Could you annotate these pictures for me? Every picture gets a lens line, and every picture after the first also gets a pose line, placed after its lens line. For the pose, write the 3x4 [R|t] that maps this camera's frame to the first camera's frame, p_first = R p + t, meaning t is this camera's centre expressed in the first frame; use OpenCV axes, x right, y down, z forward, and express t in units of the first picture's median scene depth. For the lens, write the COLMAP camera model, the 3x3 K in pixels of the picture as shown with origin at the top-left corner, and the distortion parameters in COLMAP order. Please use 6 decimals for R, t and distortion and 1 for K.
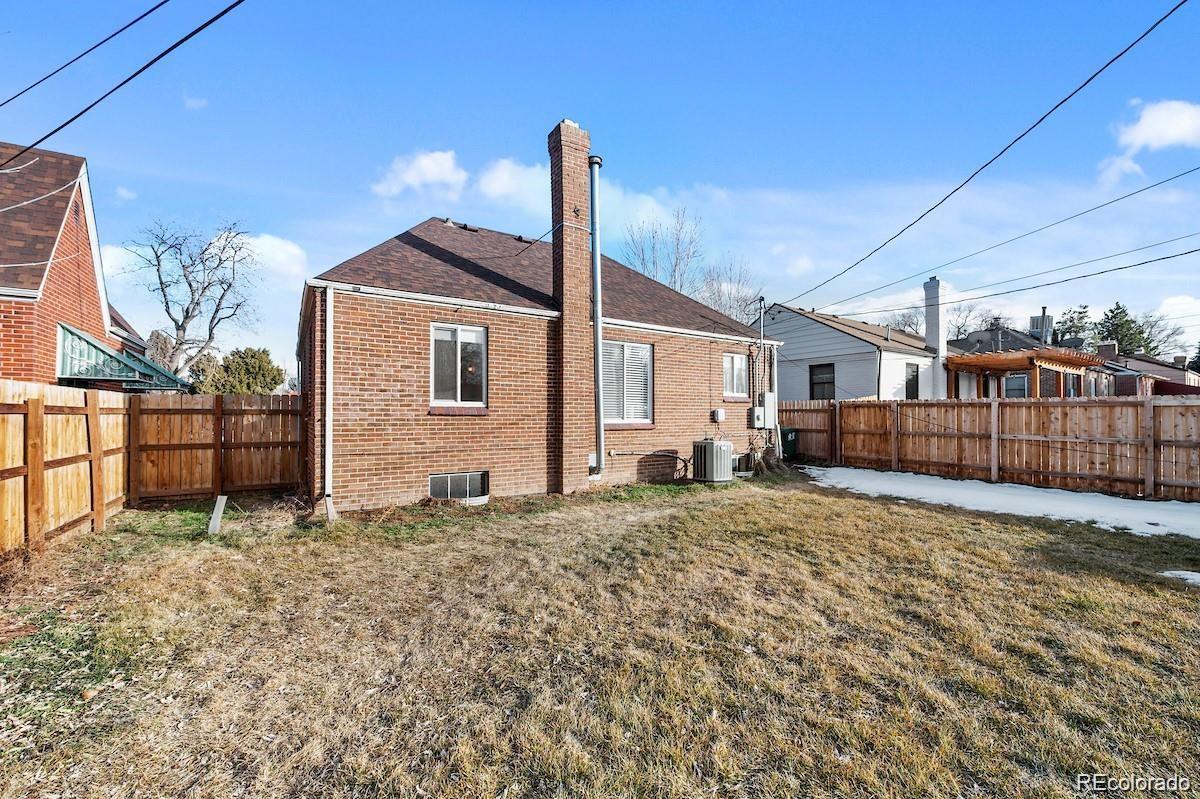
lens RADIAL K [[486.0, 0, 594.4], [0, 486.0, 408.3], [0, 0, 1]] dist [-0.013440, -0.000917]
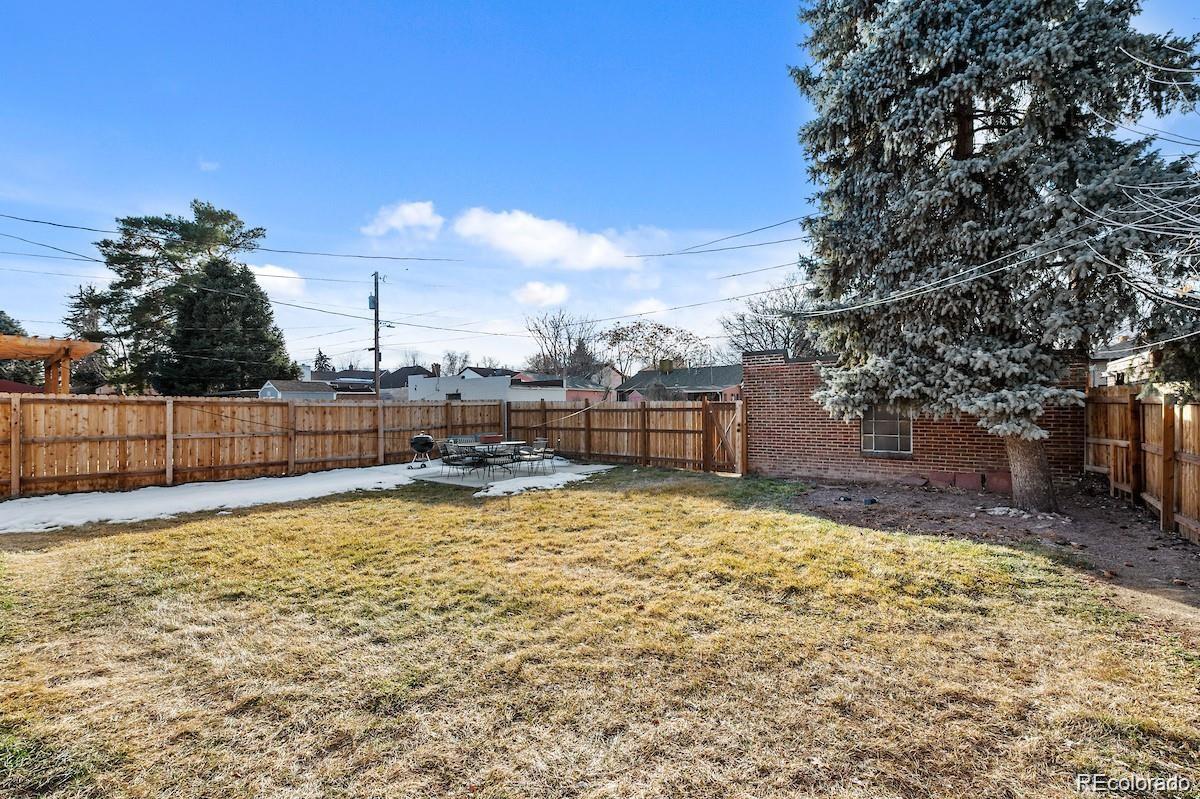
lens RADIAL K [[508.9, 0, 589.9], [0, 508.9, 405.1], [0, 0, 1]] dist [0.000687, -0.000984]
pose [[-0.345548, 0.008006, 0.938367, -0.410786], [-0.009144, 0.999887, -0.011898, 0.001169], [-0.938357, -0.012692, -0.345436, 0.606028]]
